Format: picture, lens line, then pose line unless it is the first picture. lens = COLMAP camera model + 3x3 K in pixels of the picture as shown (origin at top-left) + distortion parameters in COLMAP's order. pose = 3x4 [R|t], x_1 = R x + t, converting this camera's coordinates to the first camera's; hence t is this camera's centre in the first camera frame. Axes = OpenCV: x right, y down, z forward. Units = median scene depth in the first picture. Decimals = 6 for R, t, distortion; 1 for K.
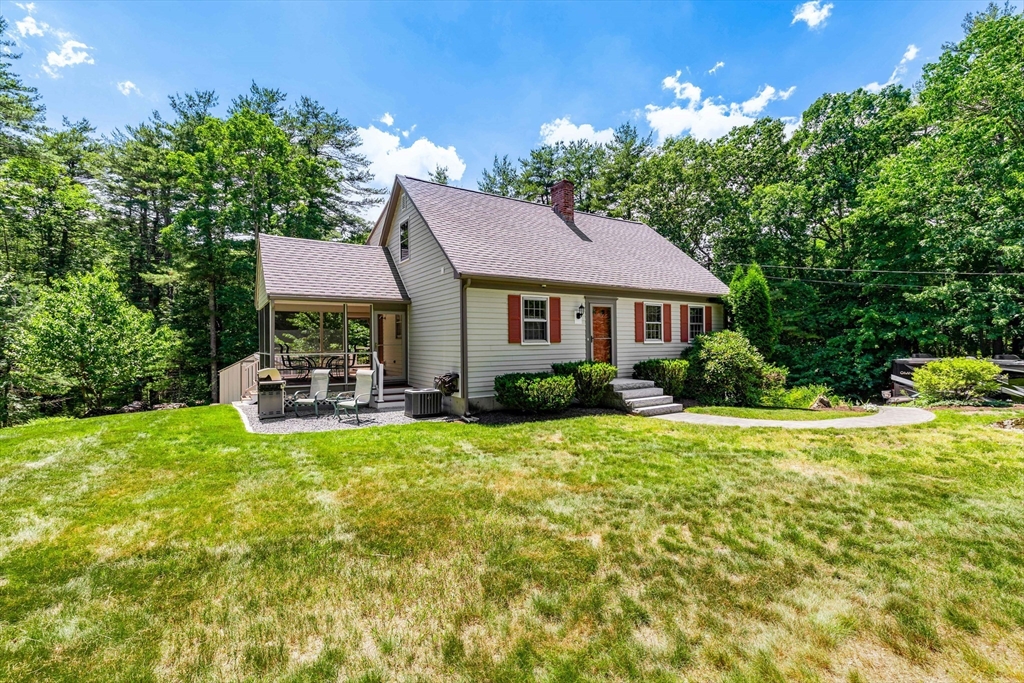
lens RADIAL K [[469.2, 0, 505.9], [0, 469.2, 336.7], [0, 0, 1]] dist [-0.002267, -0.000547]
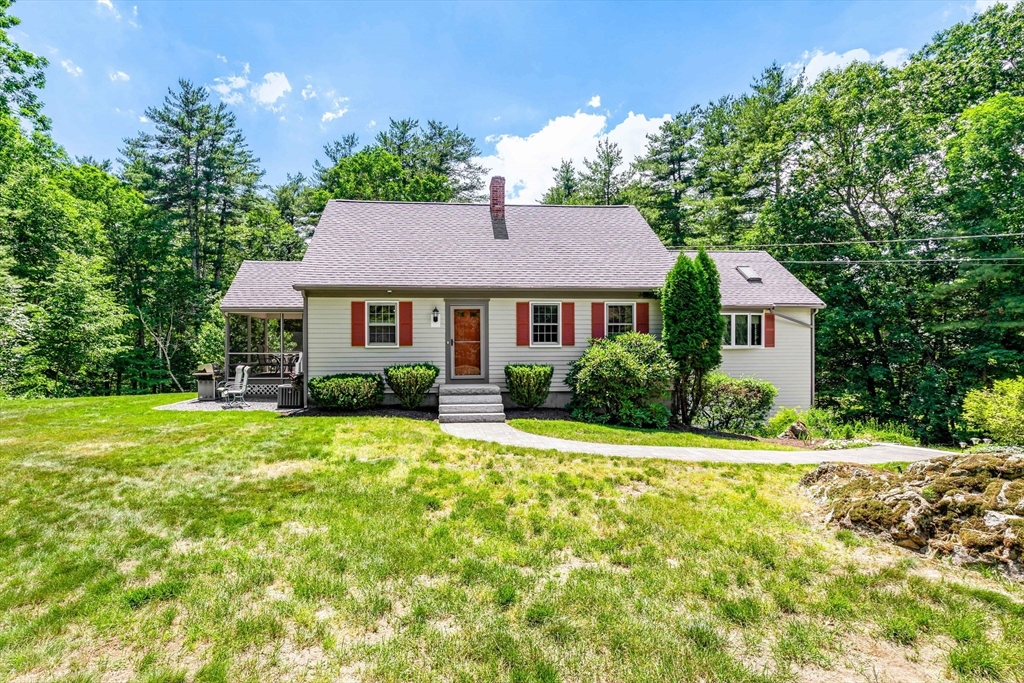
lens RADIAL K [[502.6, 0, 512.9], [0, 502.6, 345.8], [0, 0, 1]] dist [0.006034, 0.000320]
pose [[0.872406, 0.007211, -0.488728, 0.818650], [0.001156, 0.999858, 0.016815, -0.005299], [0.488780, -0.015234, 0.872274, 0.143789]]
